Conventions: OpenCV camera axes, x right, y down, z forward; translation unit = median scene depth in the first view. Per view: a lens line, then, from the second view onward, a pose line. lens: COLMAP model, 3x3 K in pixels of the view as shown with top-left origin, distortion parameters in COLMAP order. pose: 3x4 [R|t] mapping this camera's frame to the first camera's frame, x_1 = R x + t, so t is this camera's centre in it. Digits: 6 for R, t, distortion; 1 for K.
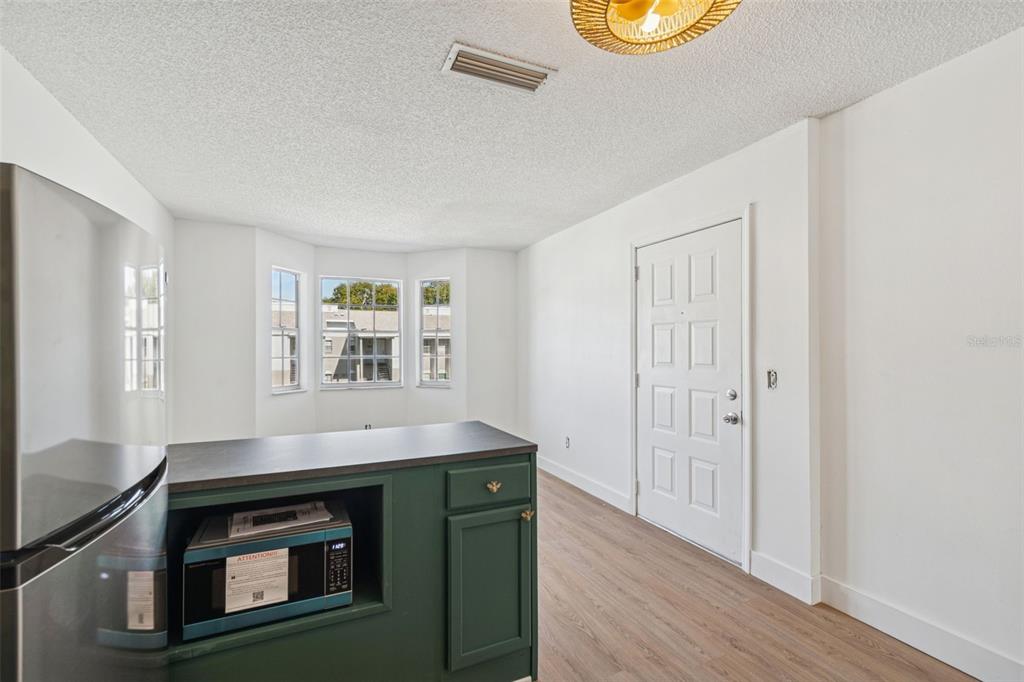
lens RADIAL K [[463.2, 0, 508.4], [0, 463.2, 357.0], [0, 0, 1]] dist [0.018732, -0.000485]
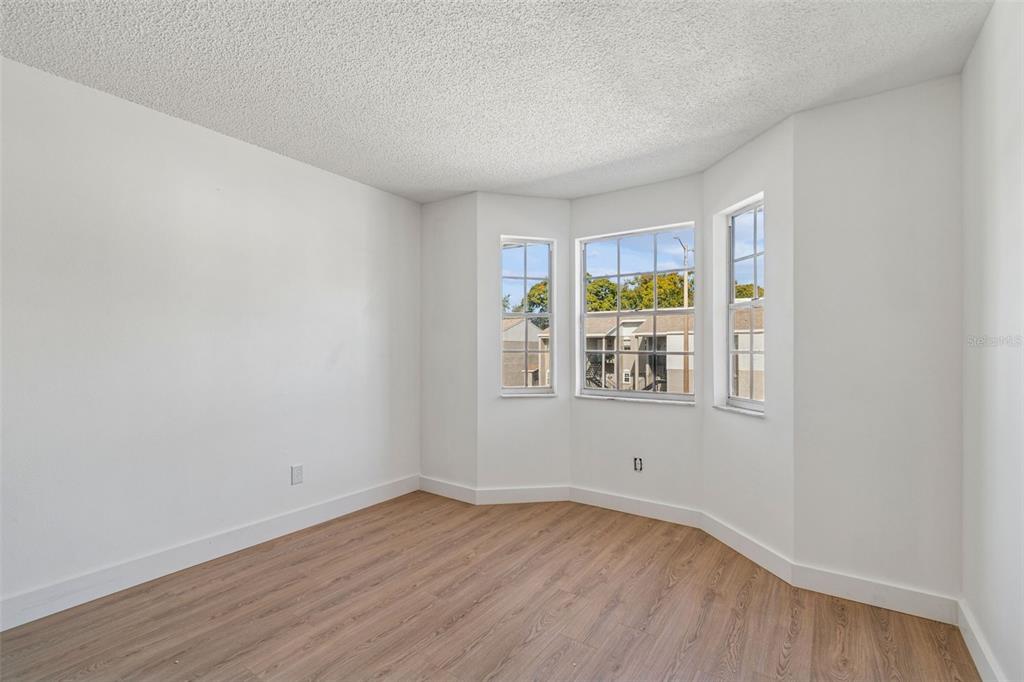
lens RADIAL K [[463.2, 0, 508.4], [0, 463.2, 357.0], [0, 0, 1]] dist [0.018732, -0.000485]
pose [[0.541212, 0.020726, -0.840631, 0.152794], [-0.020190, 0.999728, 0.011649, 0.002002], [0.840644, 0.010667, 0.541483, 0.531219]]
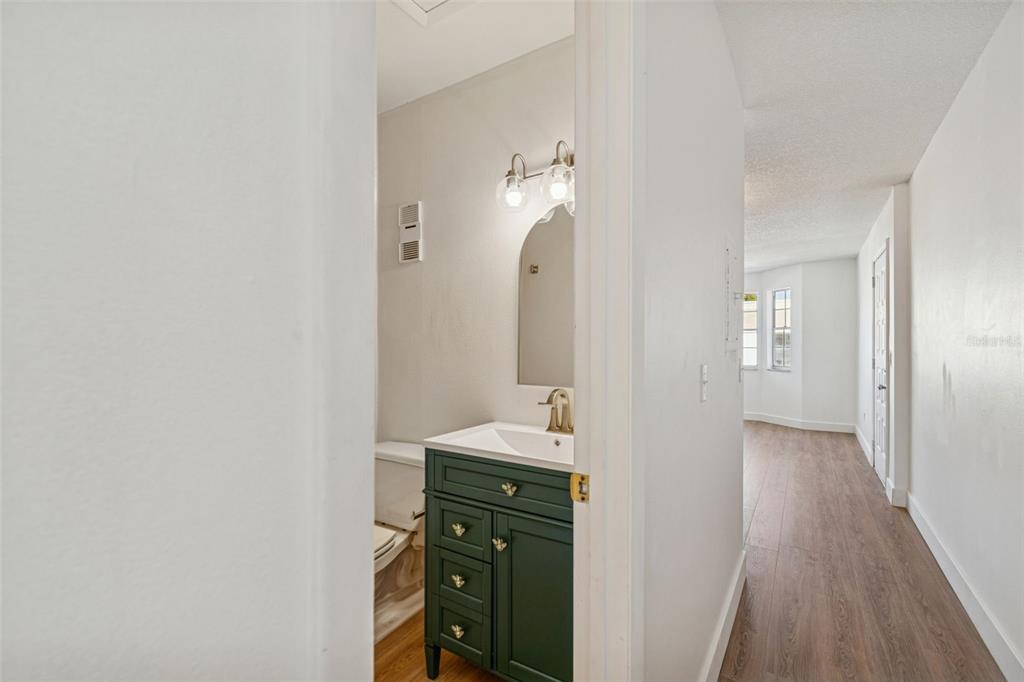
lens RADIAL K [[463.2, 0, 508.4], [0, 463.2, 357.0], [0, 0, 1]] dist [0.018732, -0.000485]
pose [[0.538207, 0.013123, -0.842710, 0.596222], [-0.004161, 0.999908, 0.012914, 0.013945], [0.842802, -0.003444, 0.538212, -0.415917]]
